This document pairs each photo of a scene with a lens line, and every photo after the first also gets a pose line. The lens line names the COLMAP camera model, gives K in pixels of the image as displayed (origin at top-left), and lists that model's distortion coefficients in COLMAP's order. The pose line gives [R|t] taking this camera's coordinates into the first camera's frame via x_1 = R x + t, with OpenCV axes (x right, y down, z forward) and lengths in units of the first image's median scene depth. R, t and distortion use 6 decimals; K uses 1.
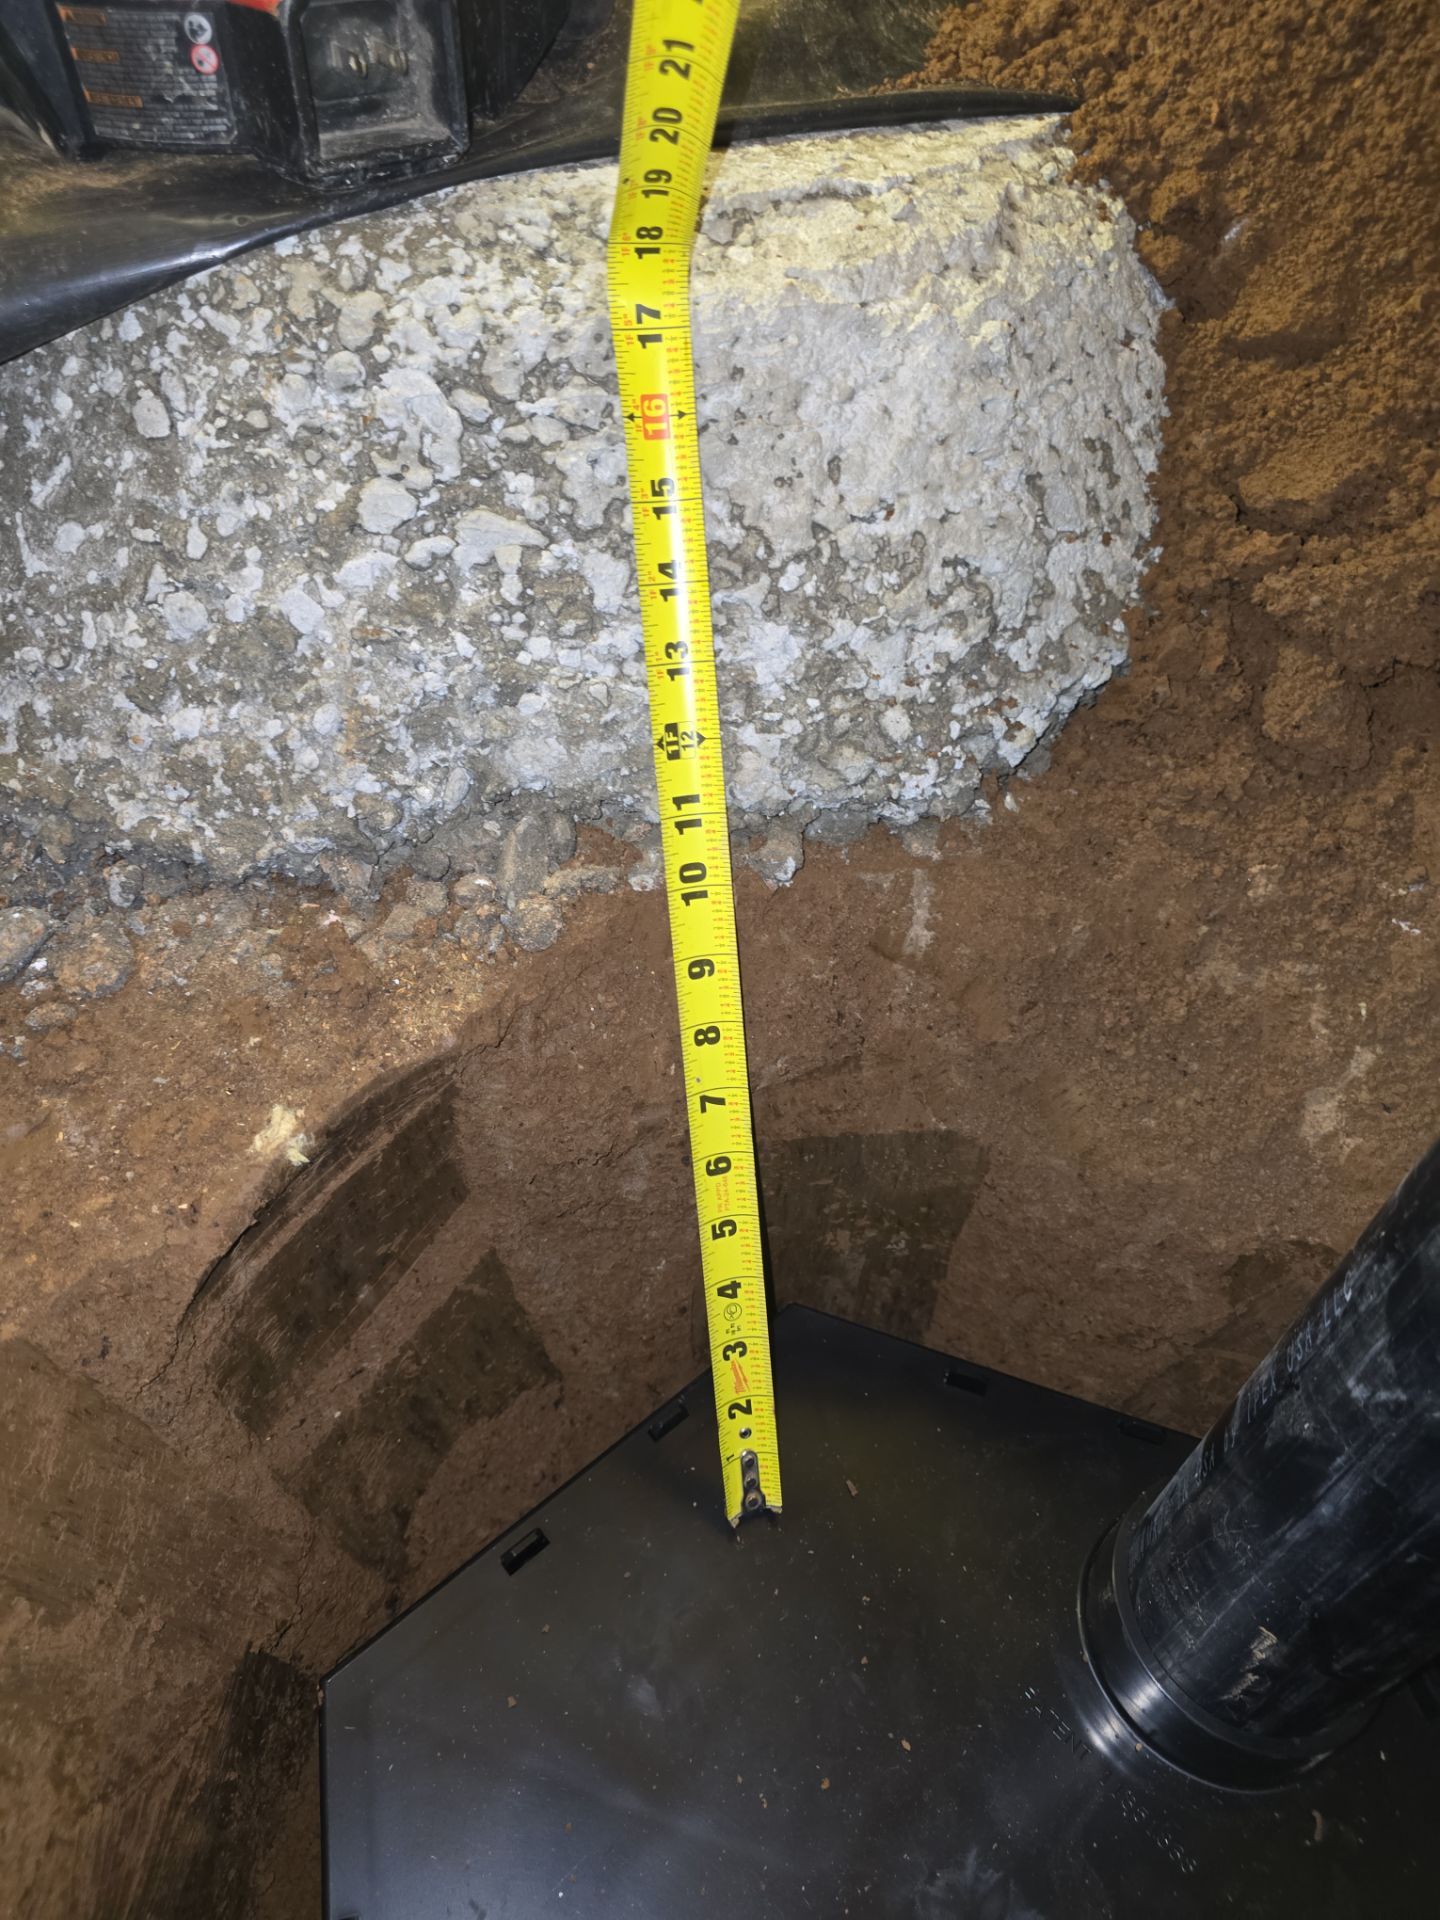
lens RADIAL K [[1301.5, 0, 720.2], [0, 1301.5, 959.9], [0, 0, 1]] dist [0.005340, 0.002011]
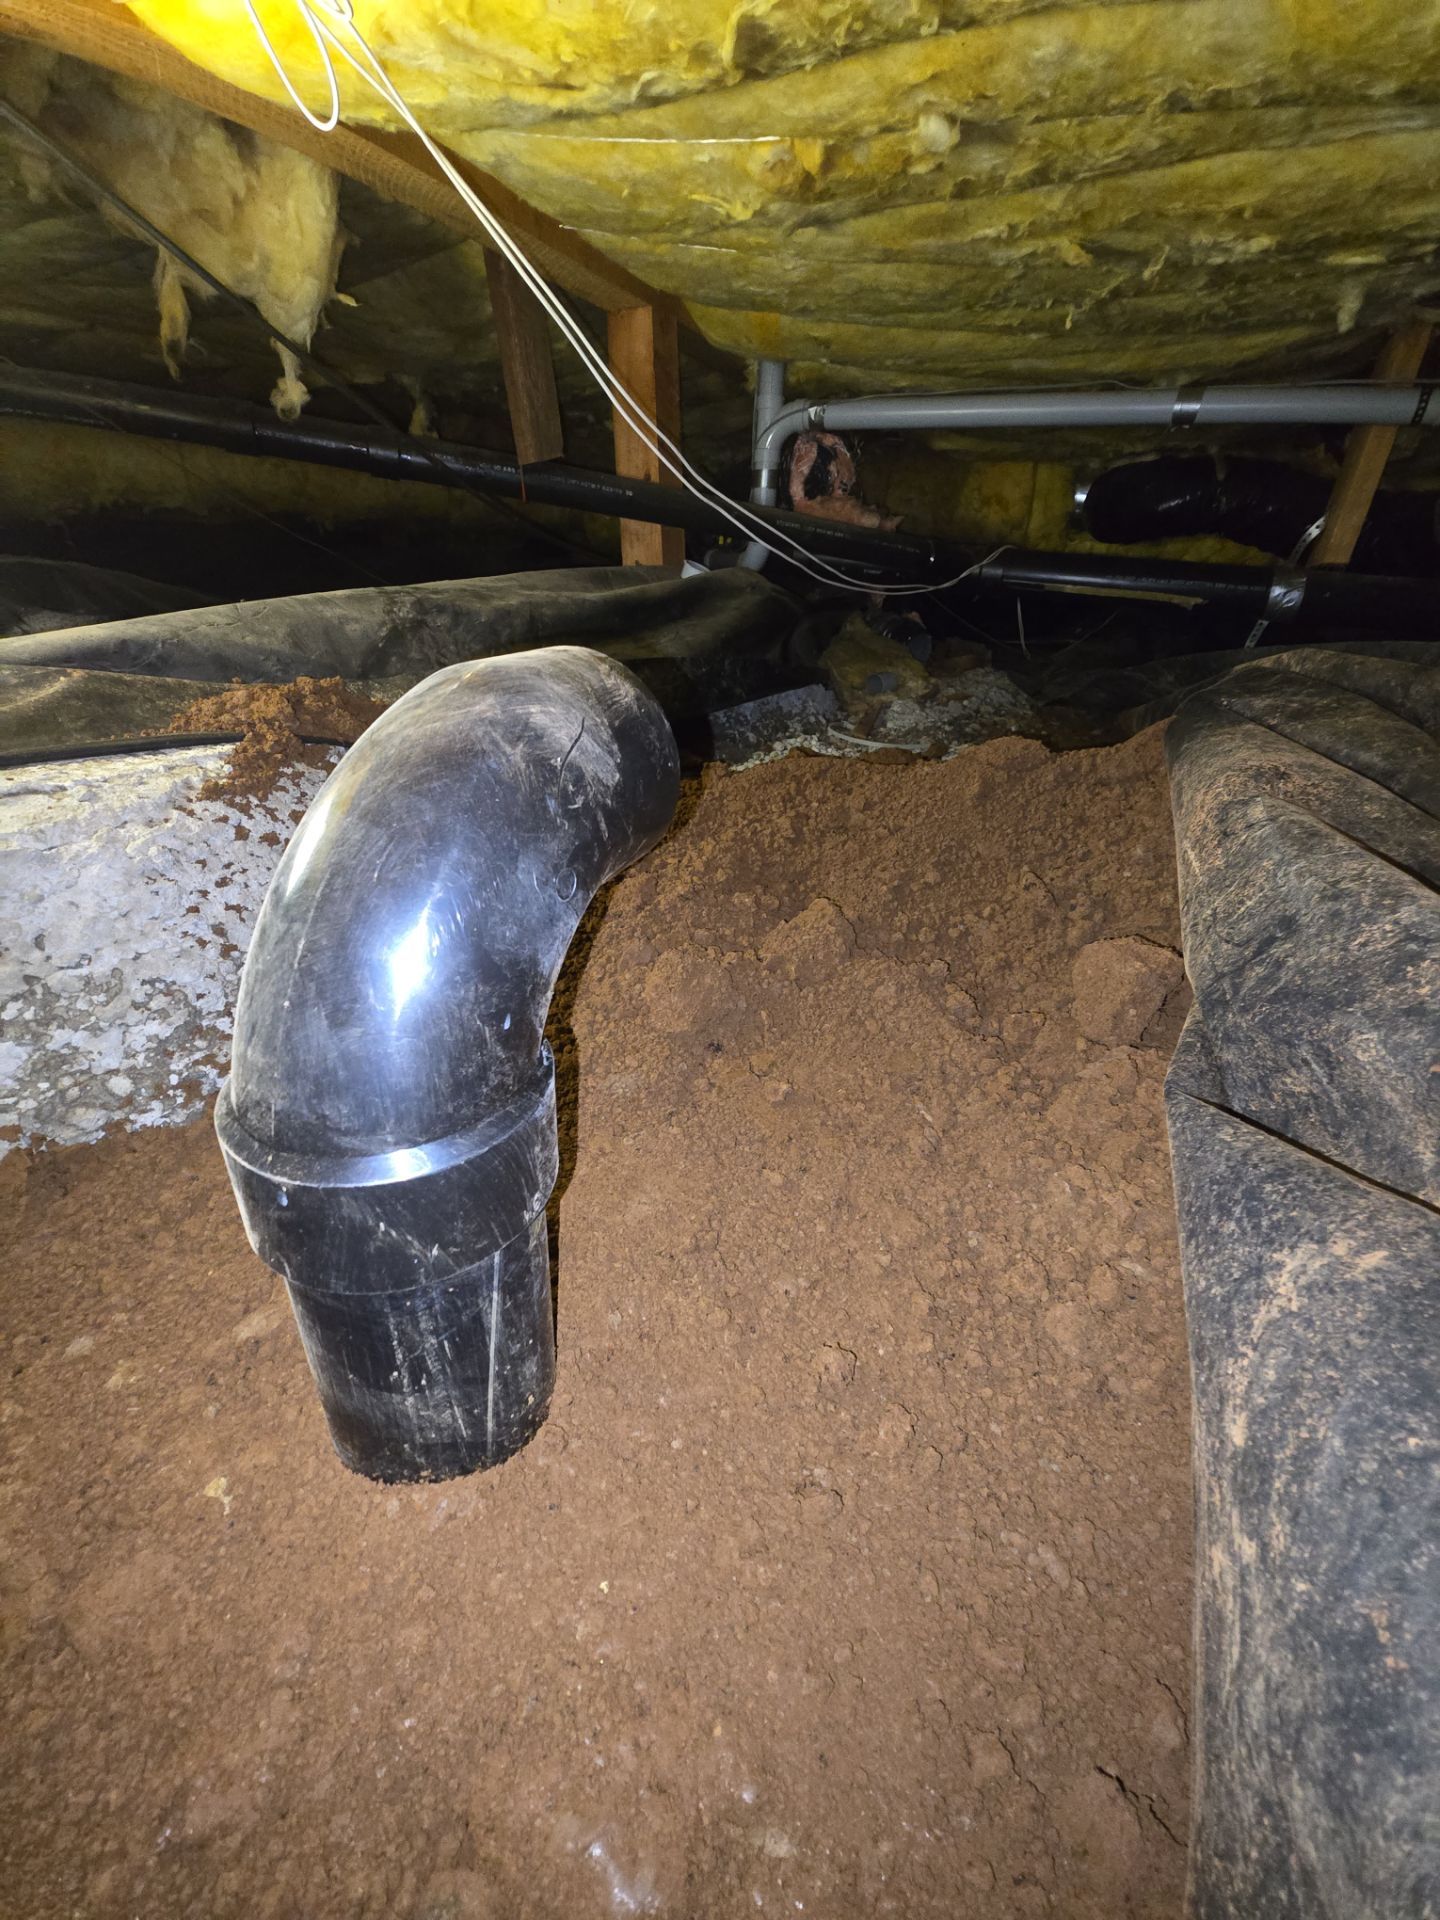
lens RADIAL K [[778.6, 0, 720.1], [0, 778.6, 959.3], [0, 0, 1]] dist [-0.000360, -0.000011]
pose [[0.909455, -0.180296, 0.374679, 0.473746], [0.283316, 0.928246, -0.241019, 0.108172], [-0.304340, 0.325349, 0.895279, -0.102112]]
